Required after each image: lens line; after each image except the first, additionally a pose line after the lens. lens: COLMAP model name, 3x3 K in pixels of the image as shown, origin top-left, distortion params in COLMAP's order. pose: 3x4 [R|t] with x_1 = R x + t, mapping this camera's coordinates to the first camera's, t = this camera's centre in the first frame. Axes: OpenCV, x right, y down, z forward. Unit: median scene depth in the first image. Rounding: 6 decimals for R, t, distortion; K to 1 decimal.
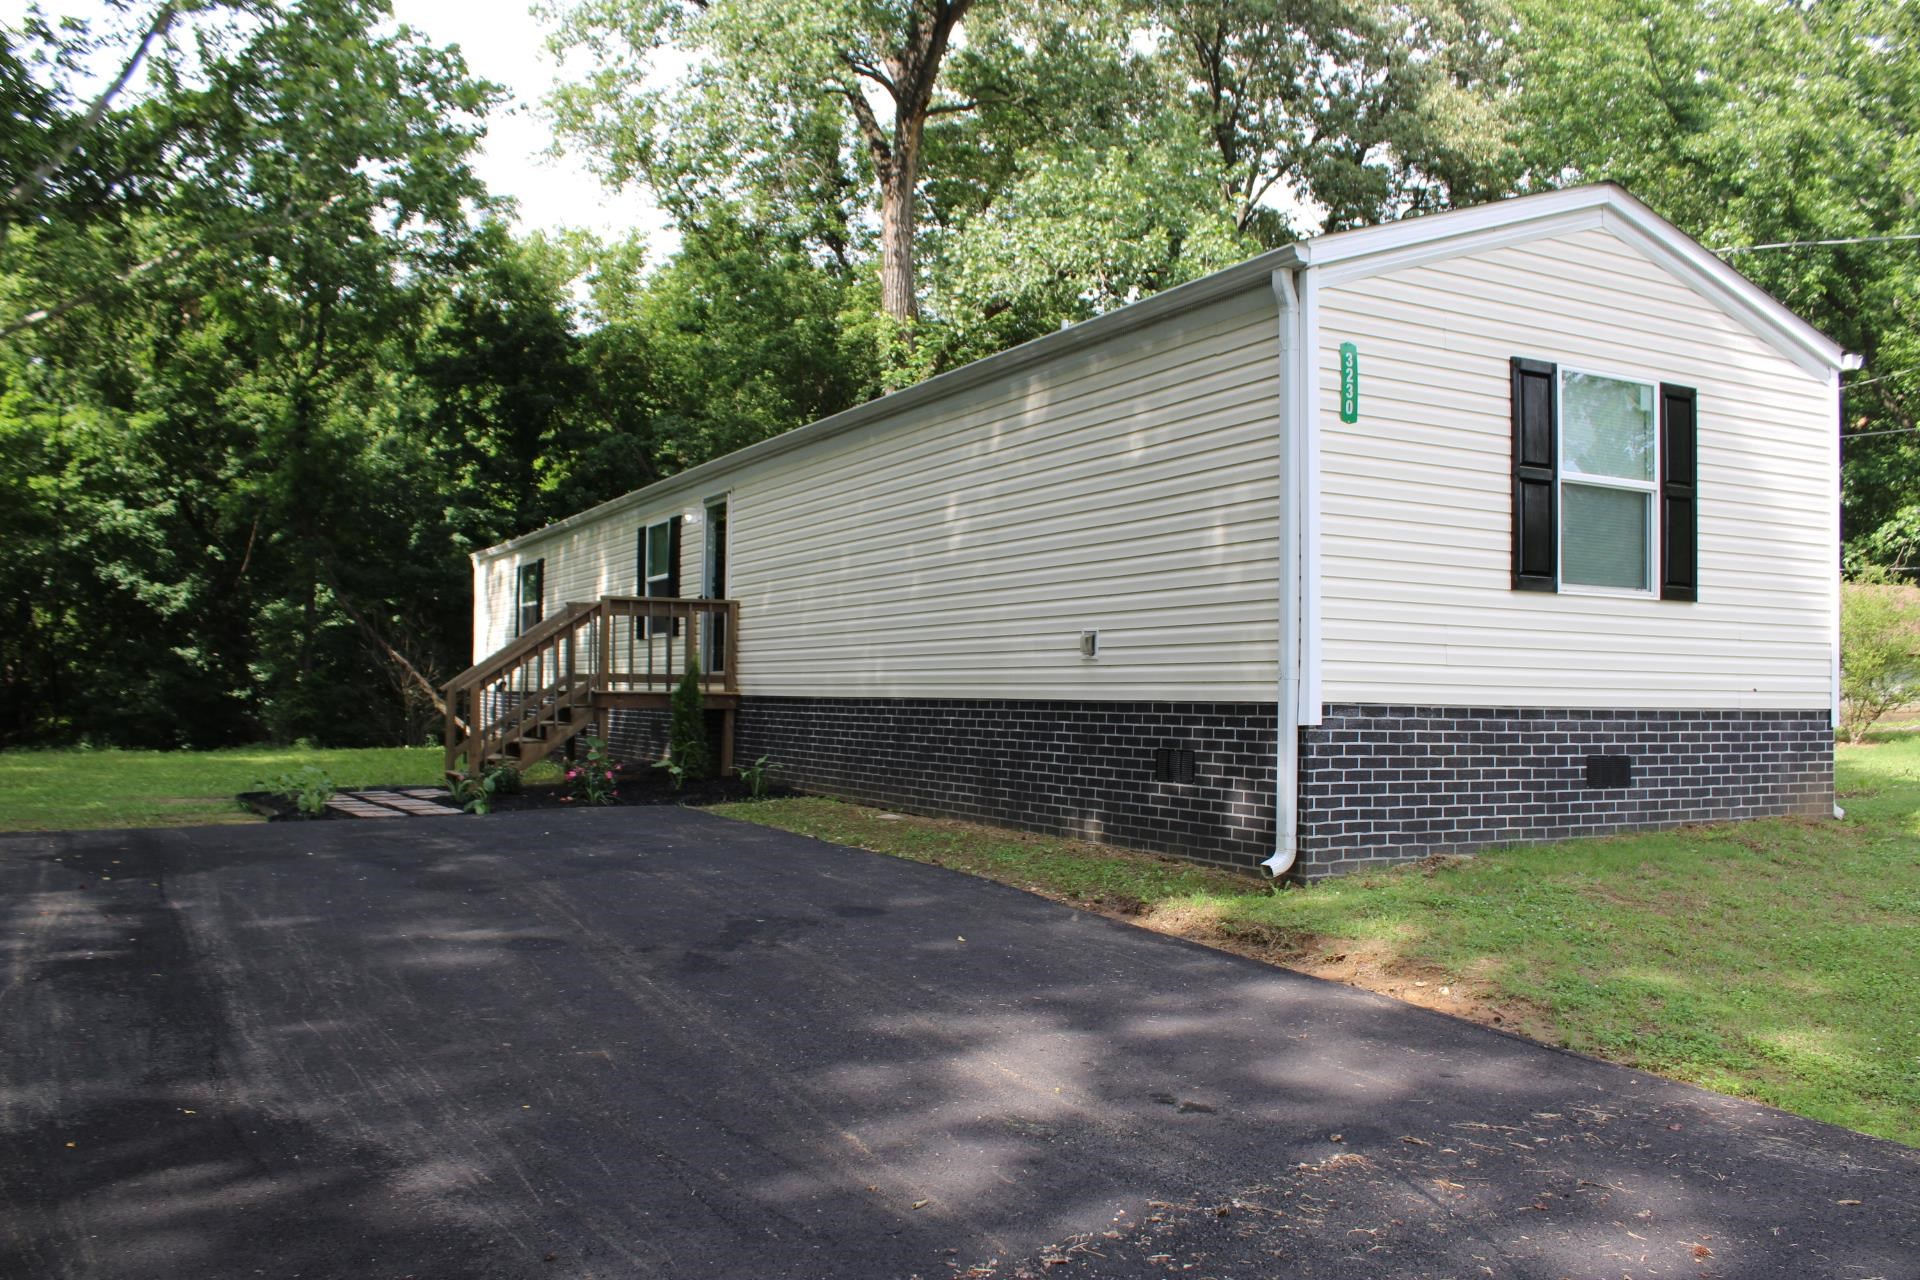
lens RADIAL K [[1602.5, 0, 960.8], [0, 1602.5, 656.8], [0, 0, 1]] dist [-0.169111, 0.151176]
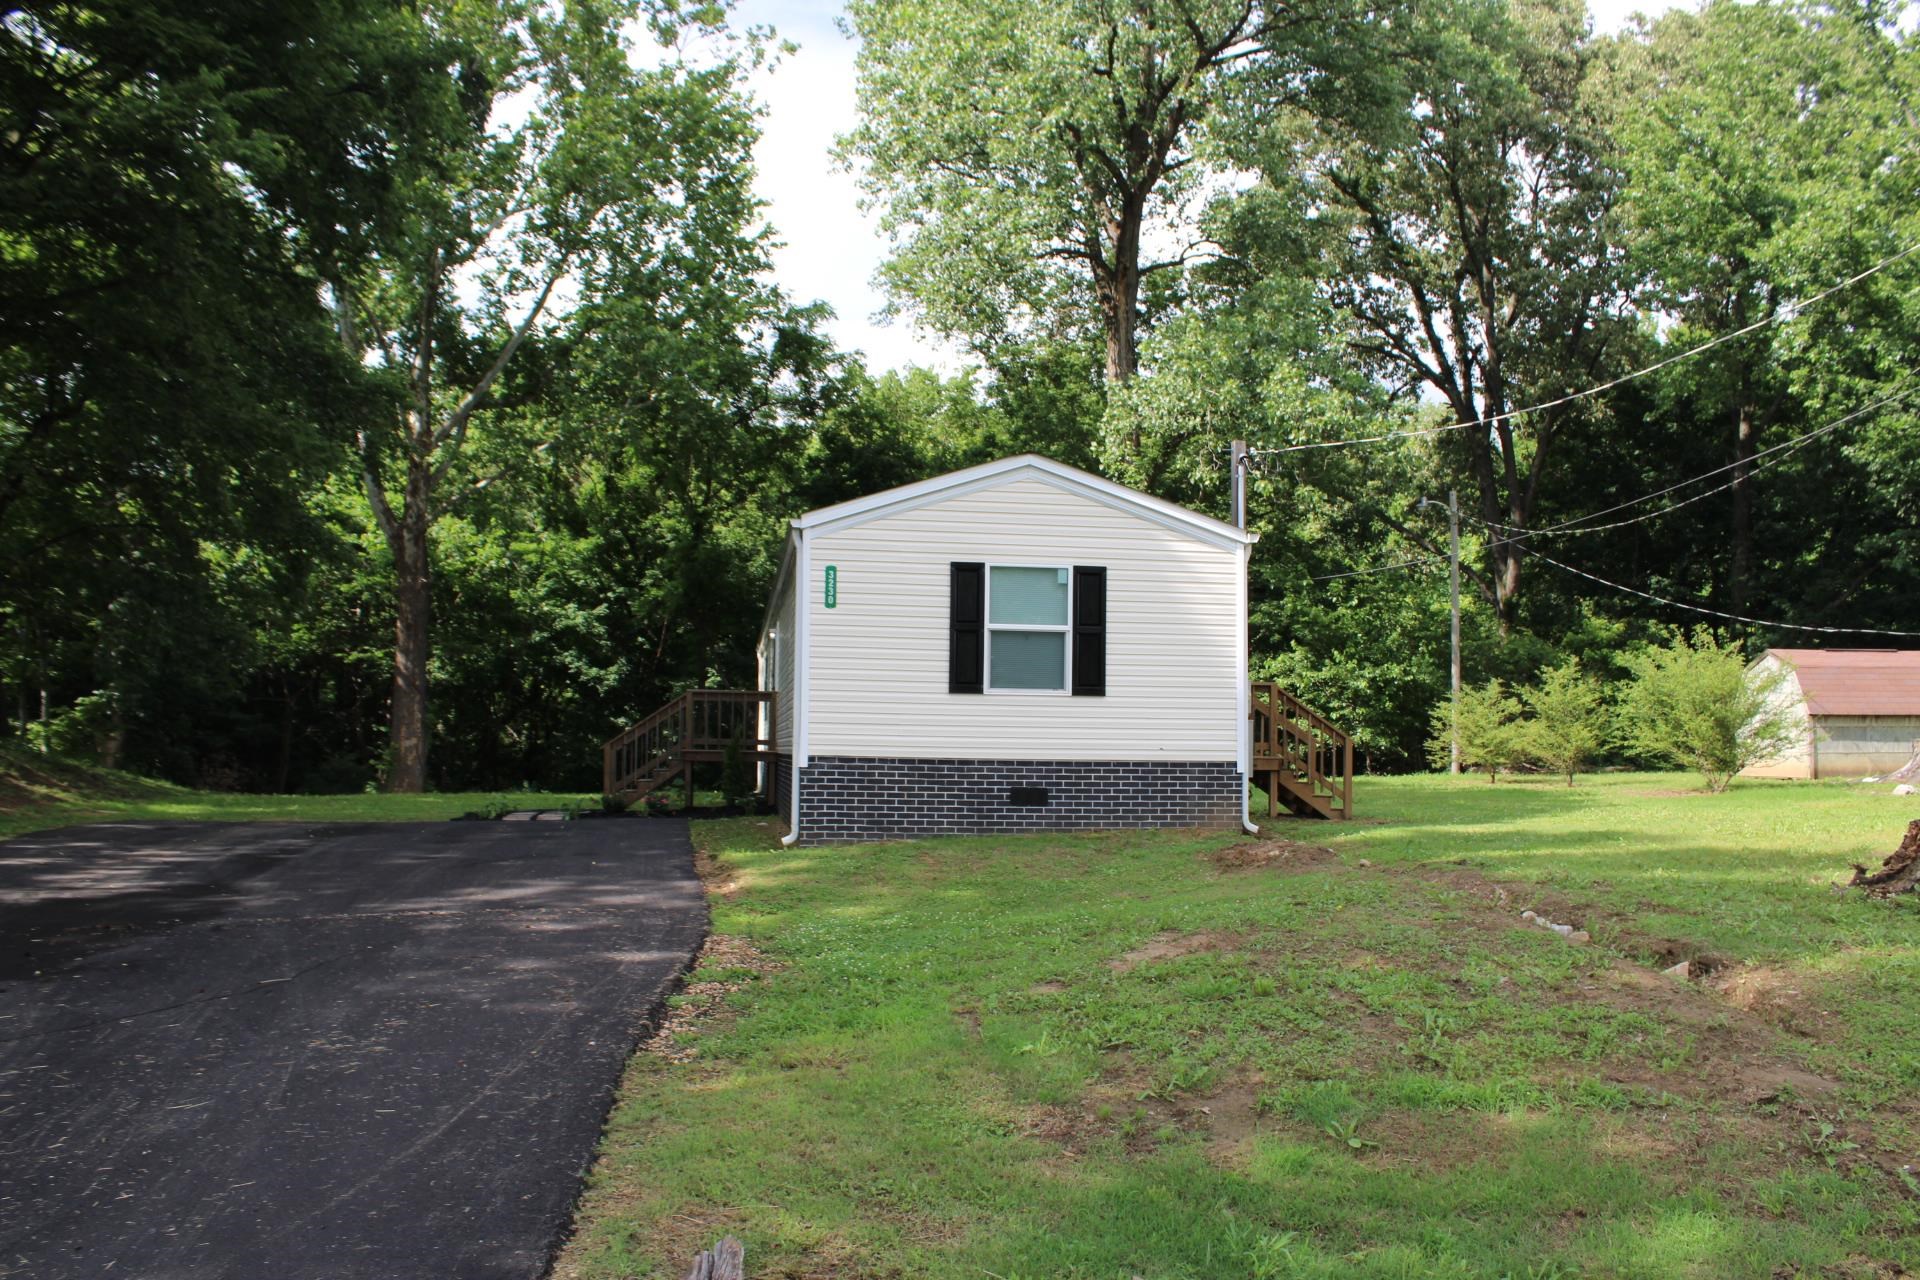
lens RADIAL K [[1598.1, 0, 961.2], [0, 1598.1, 654.0], [0, 0, 1]] dist [-0.165350, 0.142336]
pose [[0.942253, -0.020144, -0.334296, 0.332536], [0.007218, 0.999179, -0.039863, -0.004907], [0.334825, 0.035148, 0.941625, -0.241816]]
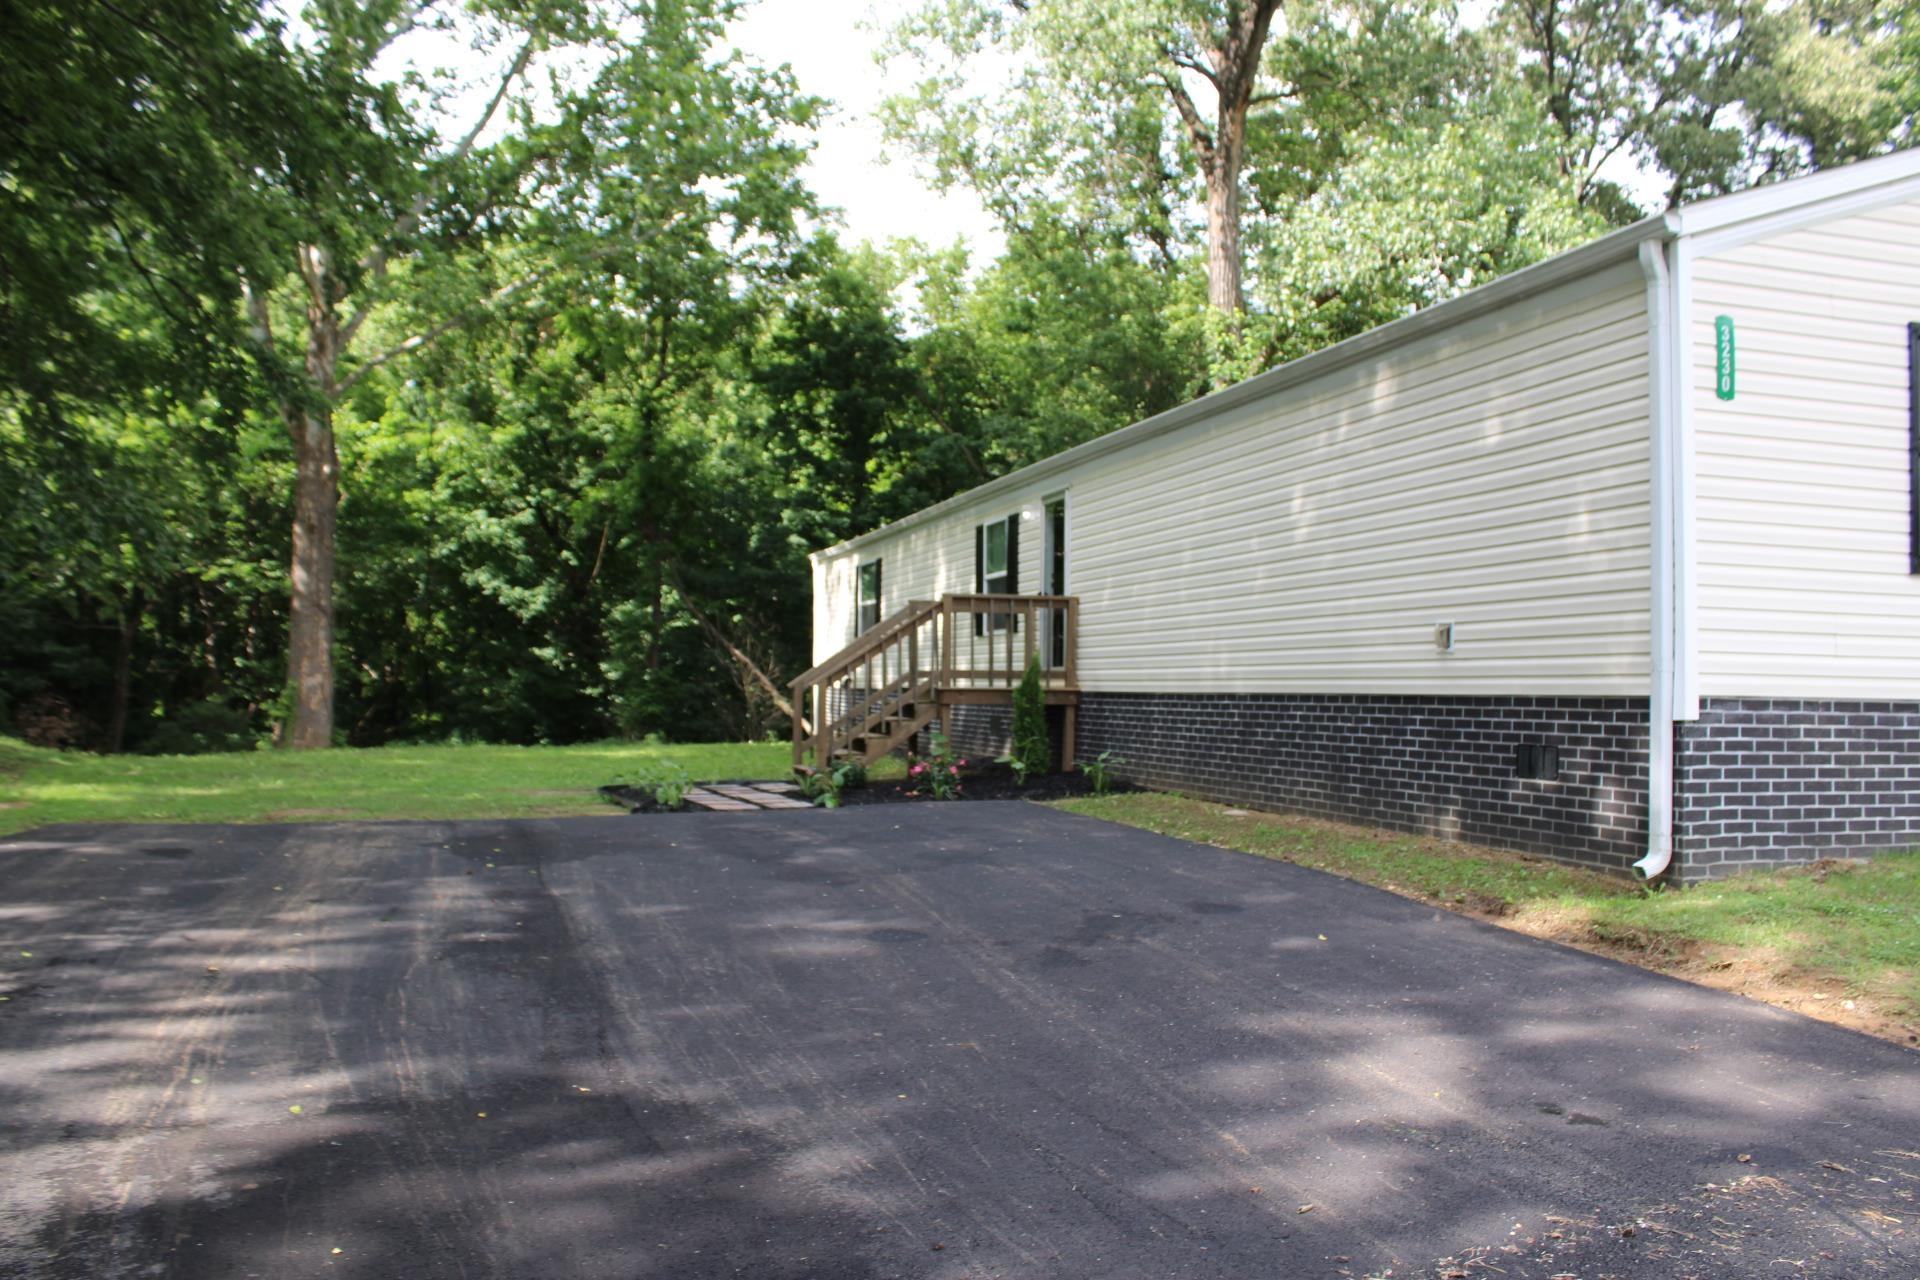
lens RADIAL K [[1598.1, 0, 961.2], [0, 1598.1, 654.0], [0, 0, 1]] dist [-0.165350, 0.142336]
pose [[0.979524, -0.007035, -0.201202, -0.005783], [0.007204, 0.999974, 0.000110, 0.000167], [0.201196, -0.001557, 0.979550, 0.001027]]
